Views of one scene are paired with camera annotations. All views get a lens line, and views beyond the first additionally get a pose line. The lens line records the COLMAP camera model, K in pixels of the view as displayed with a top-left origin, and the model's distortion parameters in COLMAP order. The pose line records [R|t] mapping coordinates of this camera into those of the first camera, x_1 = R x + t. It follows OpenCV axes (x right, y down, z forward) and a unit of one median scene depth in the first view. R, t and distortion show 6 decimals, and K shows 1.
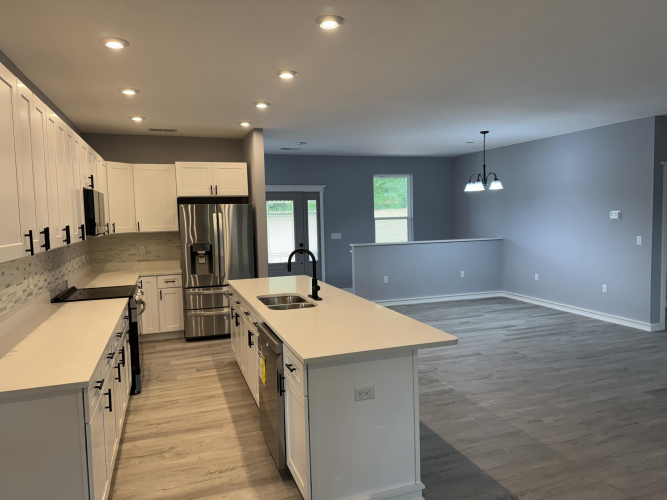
lens RADIAL K [[470.8, 0, 333.5], [0, 470.8, 250.0], [0, 0, 1]] dist [0.042849, -0.046000]
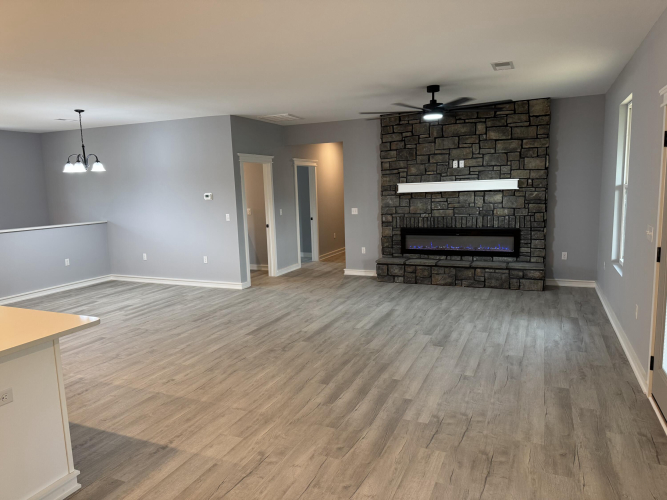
lens RADIAL K [[462.7, 0, 333.5], [0, 462.7, 250.0], [0, 0, 1]] dist [0.132628, -0.225102]
pose [[0.686606, -0.095353, 0.720749, -0.058679], [0.068457, 0.995437, 0.066479, 0.003525], [-0.723799, 0.003695, 0.690001, -0.035810]]
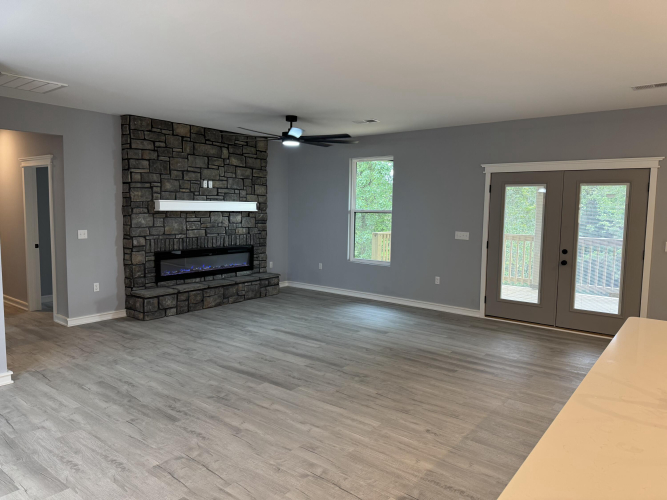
lens RADIAL K [[462.7, 0, 333.5], [0, 462.7, 250.0], [0, 0, 1]] dist [0.132628, -0.225102]
pose [[-0.535057, -0.066028, 0.842232, -0.169606], [0.058882, 0.991602, 0.115145, -0.084926], [-0.842762, 0.111201, -0.526676, 1.206582]]
